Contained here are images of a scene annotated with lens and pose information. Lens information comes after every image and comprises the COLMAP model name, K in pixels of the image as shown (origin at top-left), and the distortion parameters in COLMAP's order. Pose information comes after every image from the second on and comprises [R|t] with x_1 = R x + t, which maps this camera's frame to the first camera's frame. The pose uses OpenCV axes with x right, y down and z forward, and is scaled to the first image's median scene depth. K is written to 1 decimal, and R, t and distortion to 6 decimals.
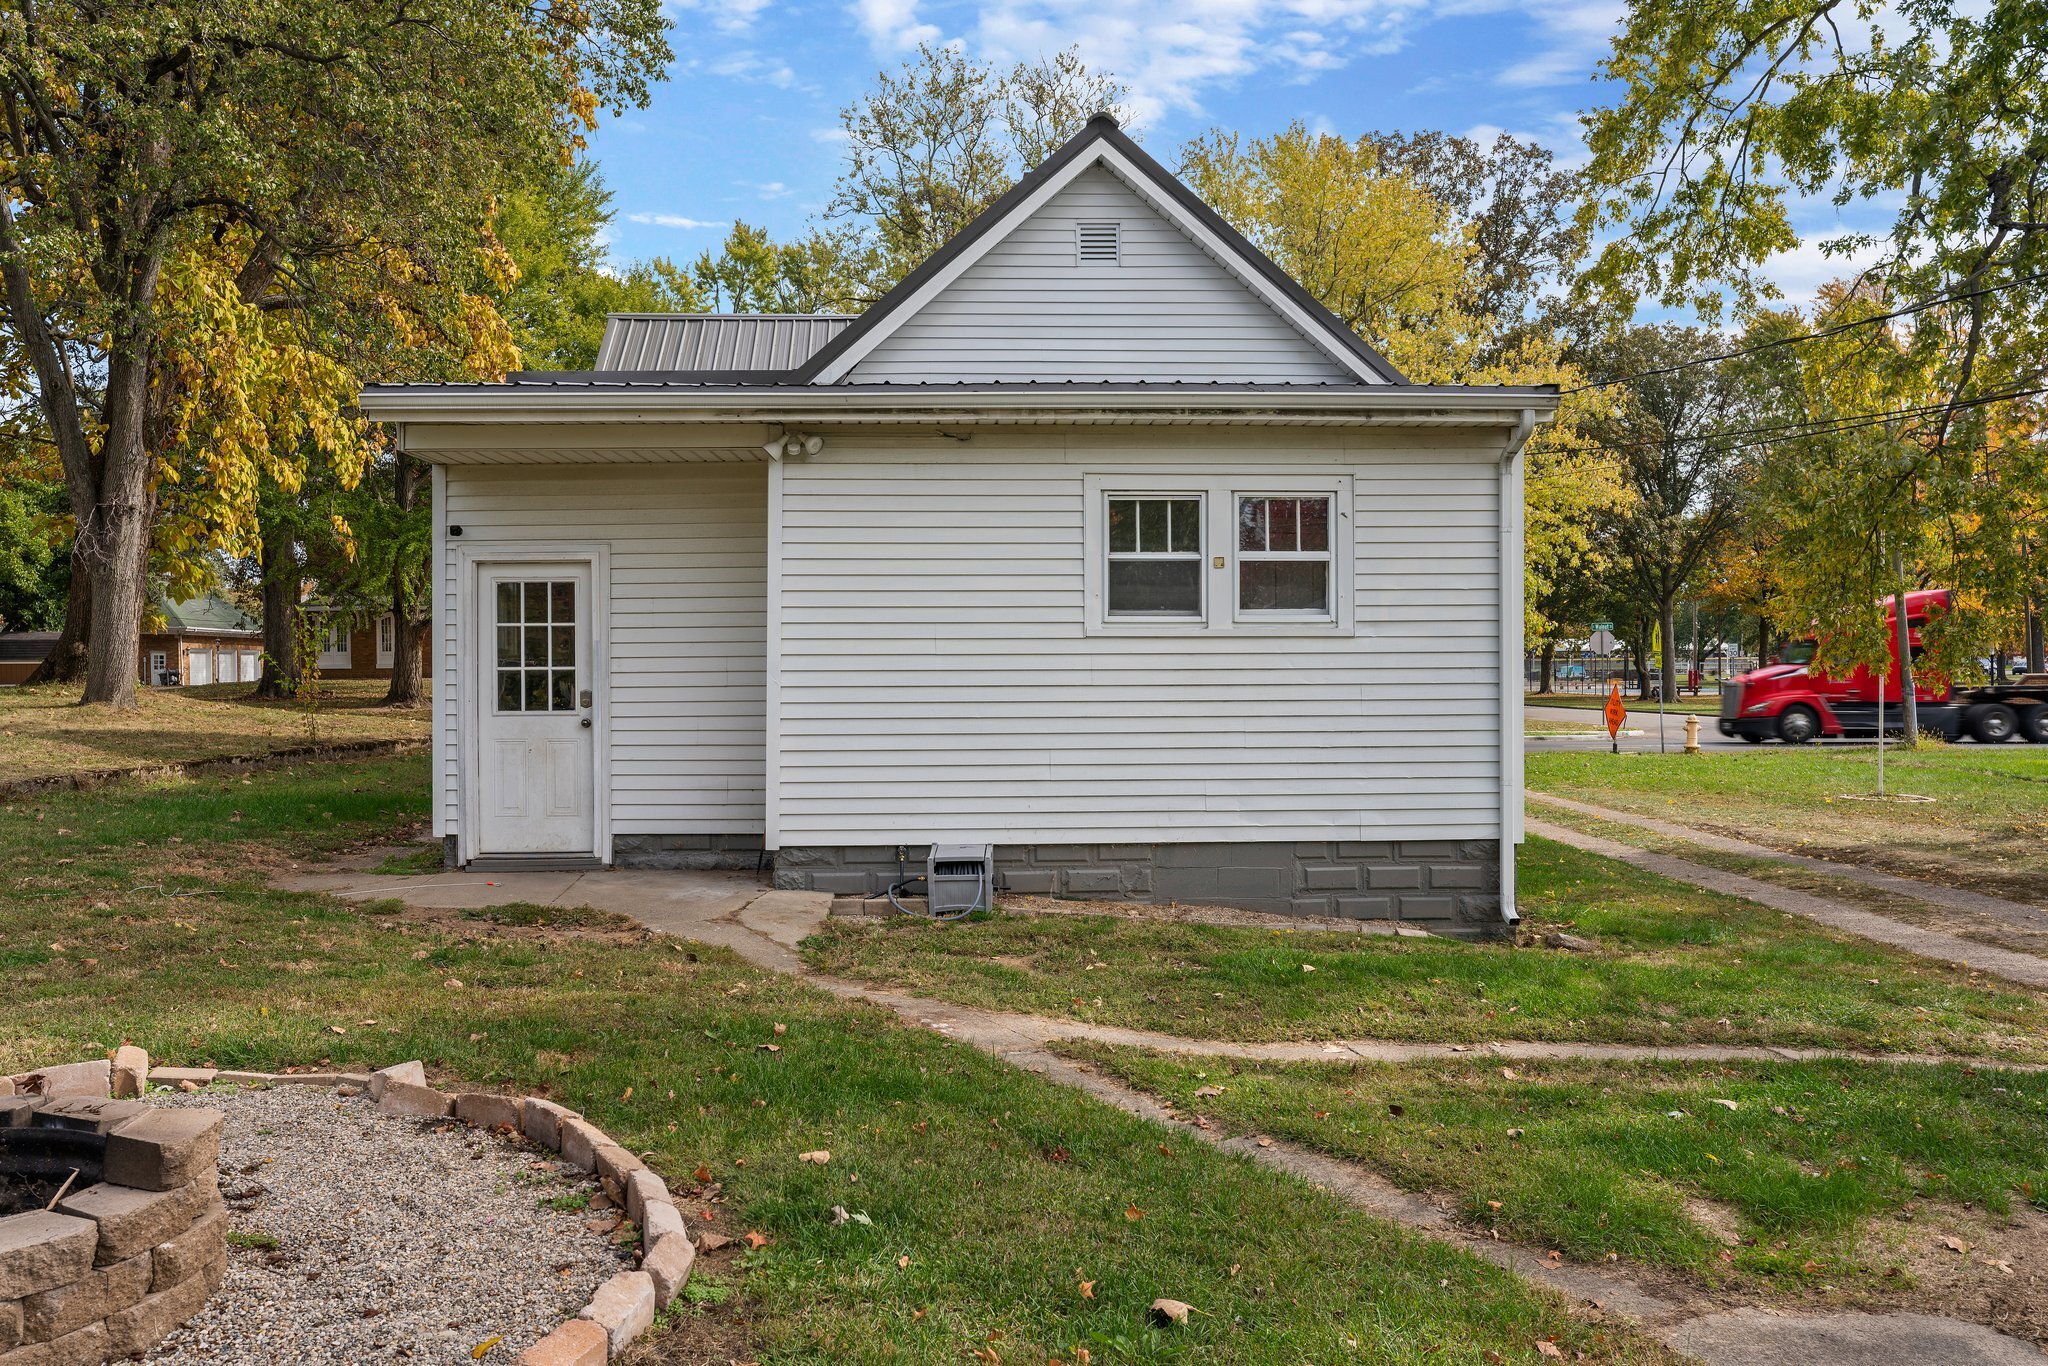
lens RADIAL K [[1599.5, 0, 1024.0], [0, 1599.5, 683.0], [0, 0, 1]] dist [-0.002565, -0.000471]
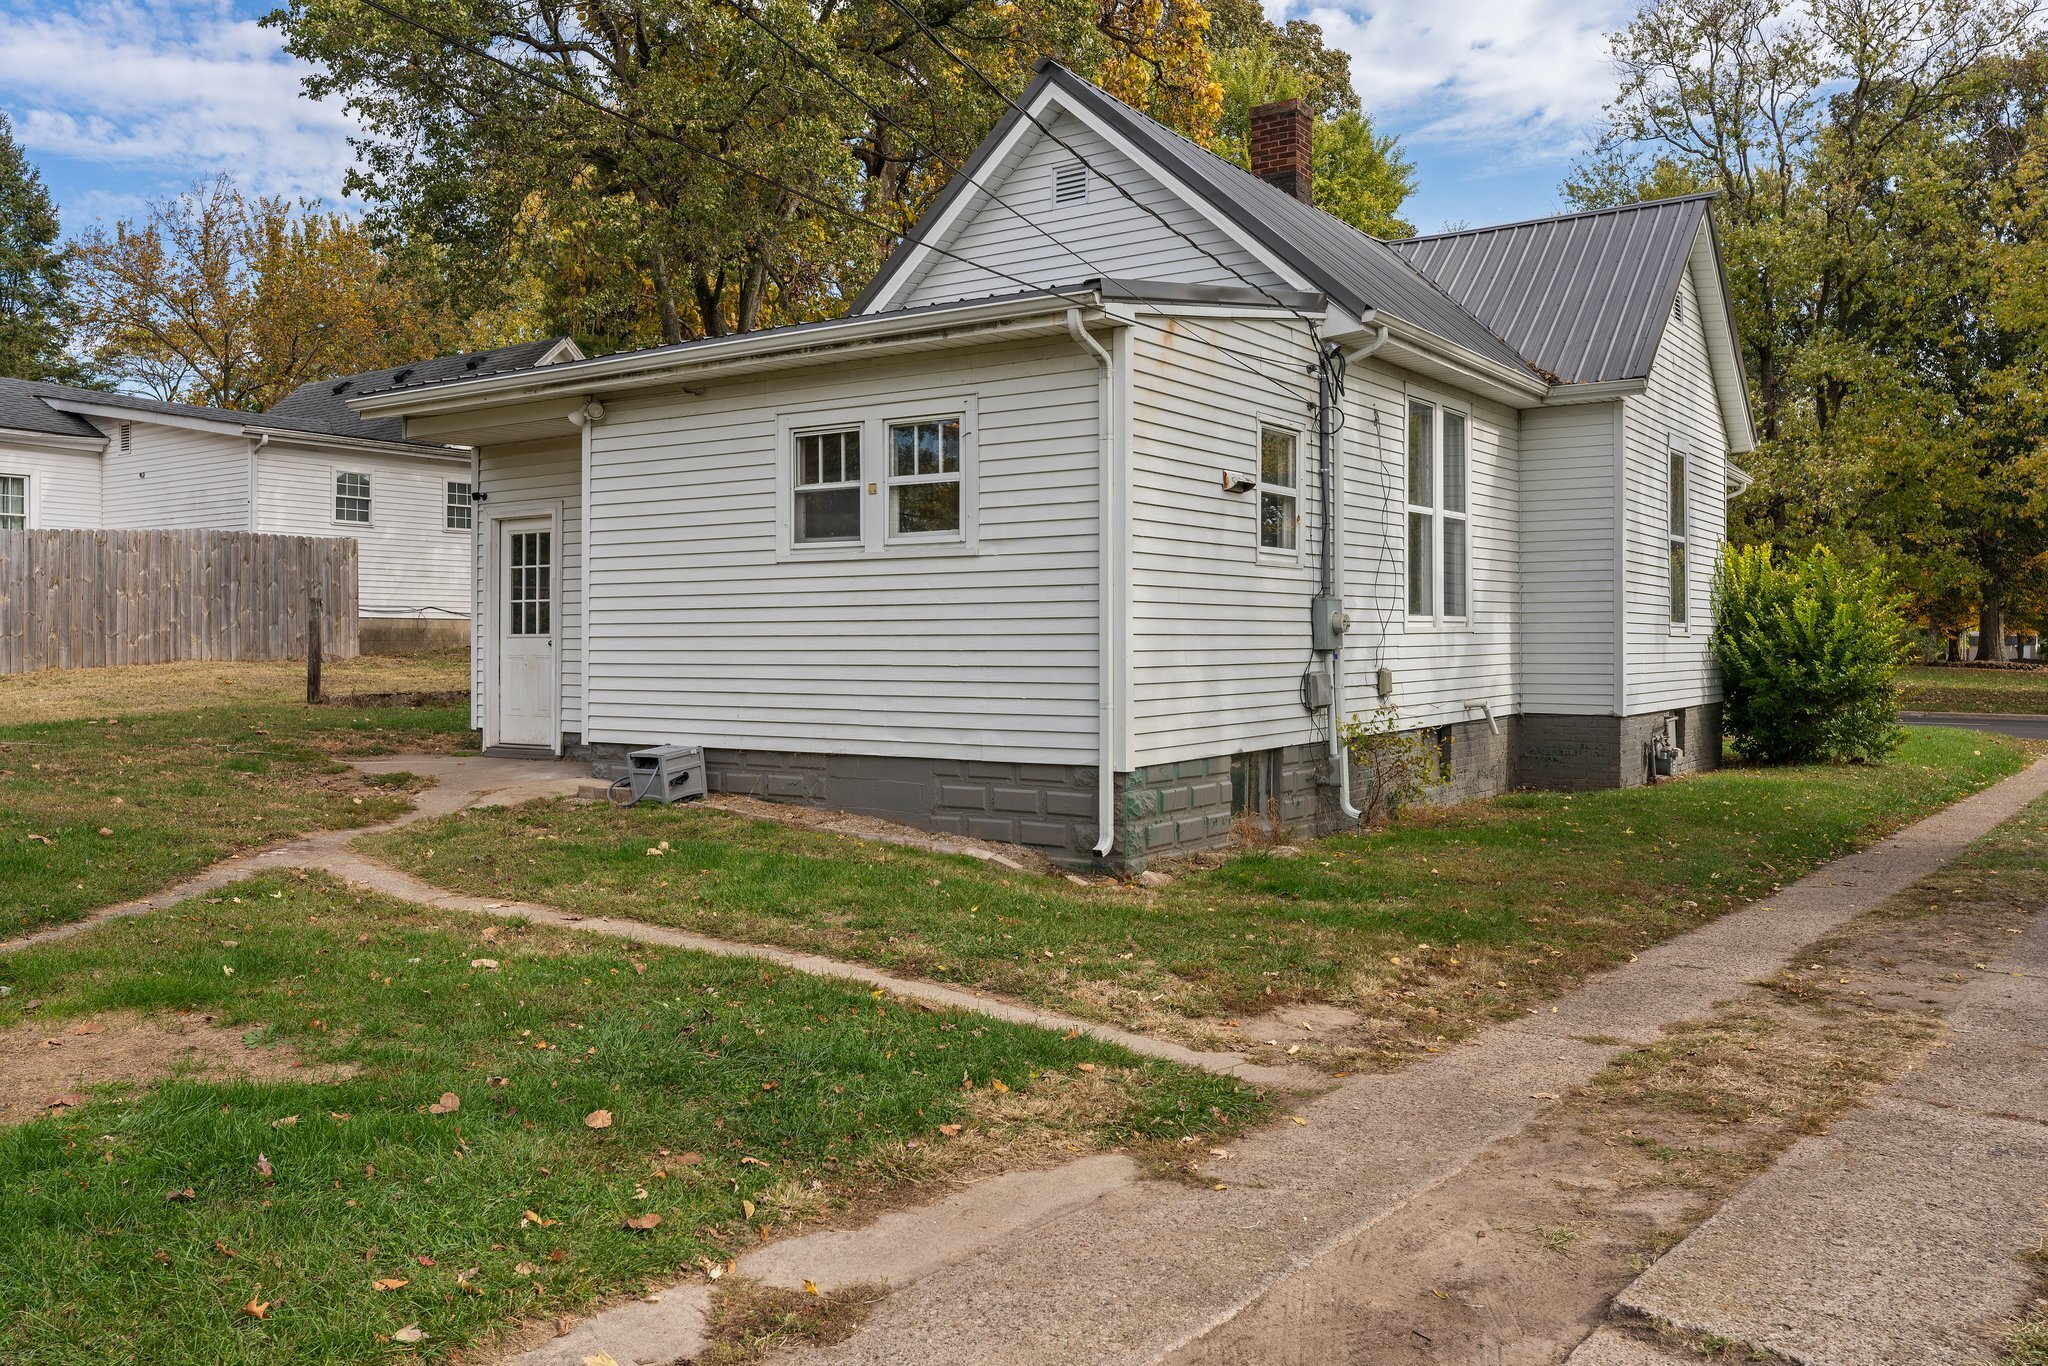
lens RADIAL K [[1626.4, 0, 1023.0], [0, 1626.4, 640.0], [0, 0, 1]] dist [-0.000378, 0.001115]
pose [[0.799813, 0.001026, -0.600248, 0.837436], [-0.009349, 0.999899, -0.010747, 0.034336], [0.600176, 0.014207, 0.799742, 0.206419]]
